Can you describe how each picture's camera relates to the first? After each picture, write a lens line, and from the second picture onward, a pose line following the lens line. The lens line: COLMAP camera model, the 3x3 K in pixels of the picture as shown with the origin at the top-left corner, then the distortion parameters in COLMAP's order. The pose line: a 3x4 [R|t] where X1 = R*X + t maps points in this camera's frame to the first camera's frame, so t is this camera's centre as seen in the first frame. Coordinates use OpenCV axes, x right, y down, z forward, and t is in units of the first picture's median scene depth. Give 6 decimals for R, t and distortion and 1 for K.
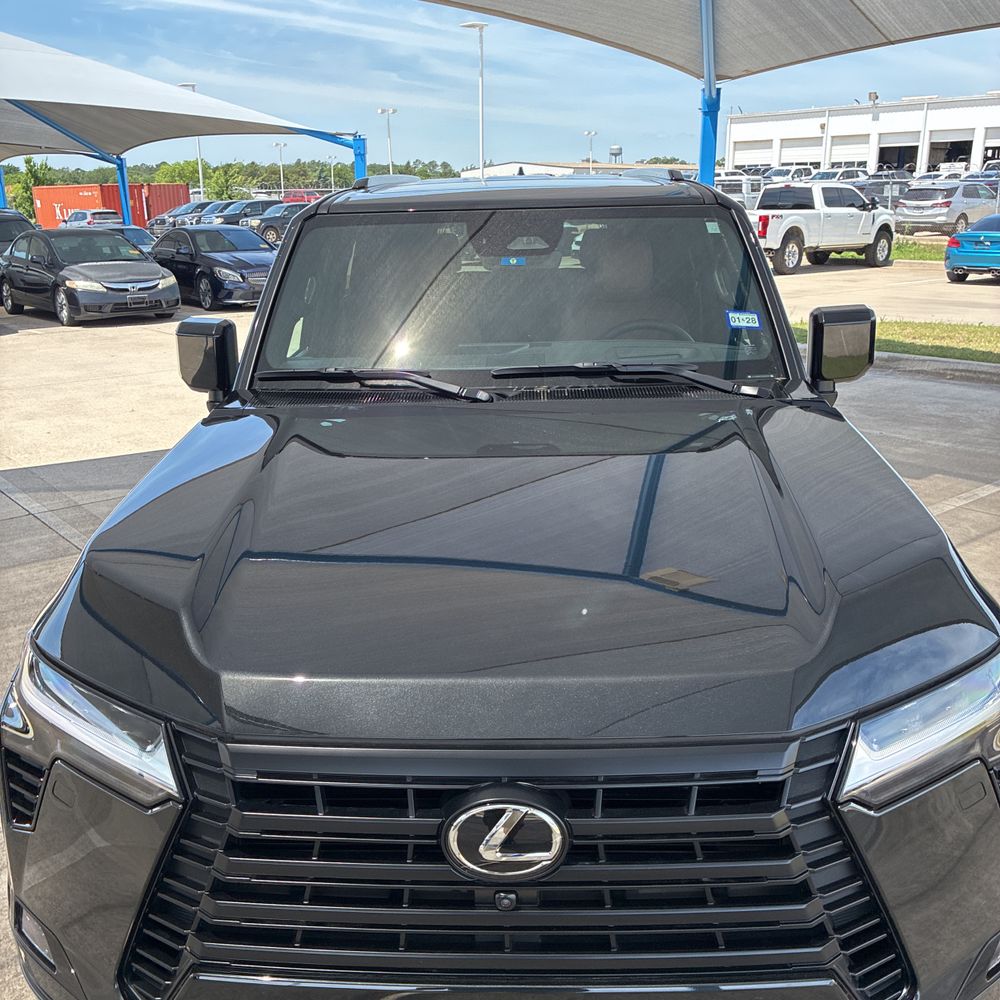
lens RADIAL K [[1018.1, 0, 505.8], [0, 1018.1, 509.6], [0, 0, 1]] dist [0.010849, 0.000000]
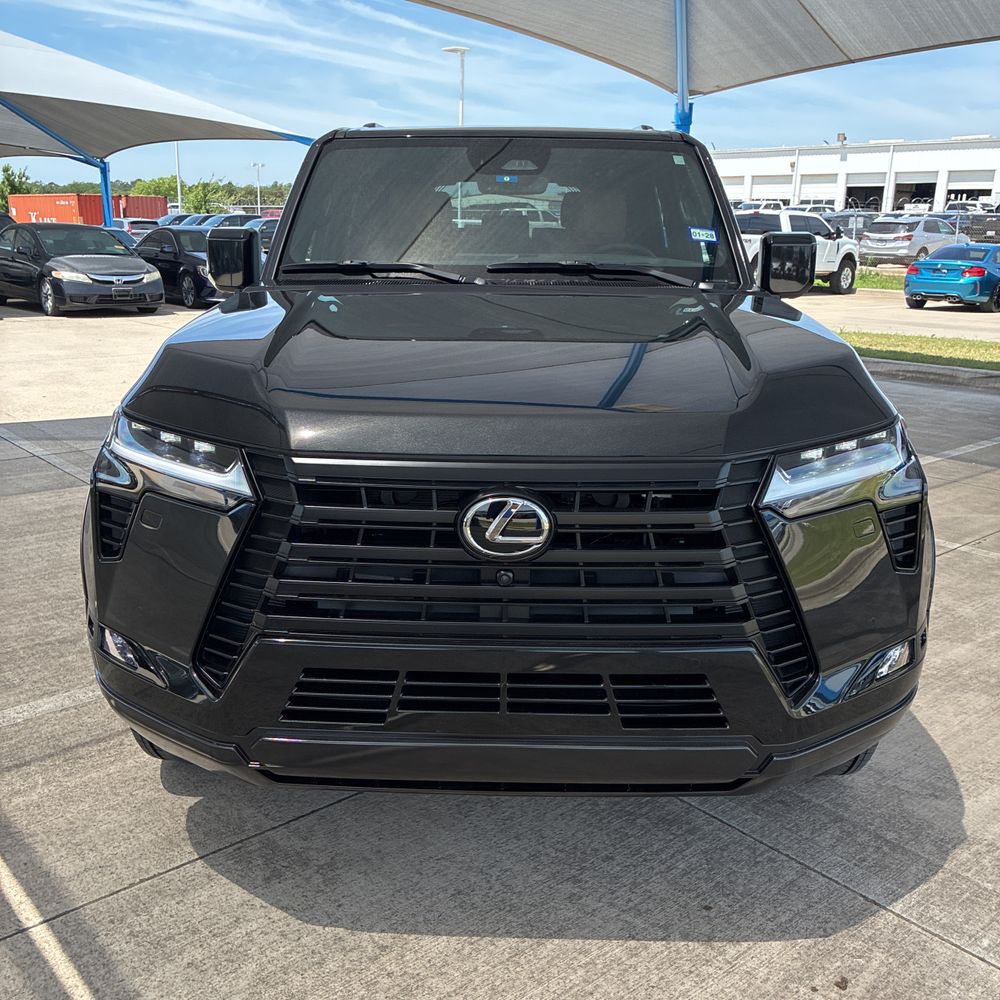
lens RADIAL K [[1018.1, 0, 507.3], [0, 1018.1, 520.7], [0, 0, 1]] dist [0.010849, 0.000000]
pose [[0.999141, 0.024804, 0.033193, -0.009326], [-0.024174, 0.999522, -0.019256, 0.074397], [-0.033655, 0.018437, 0.999263, -0.067013]]
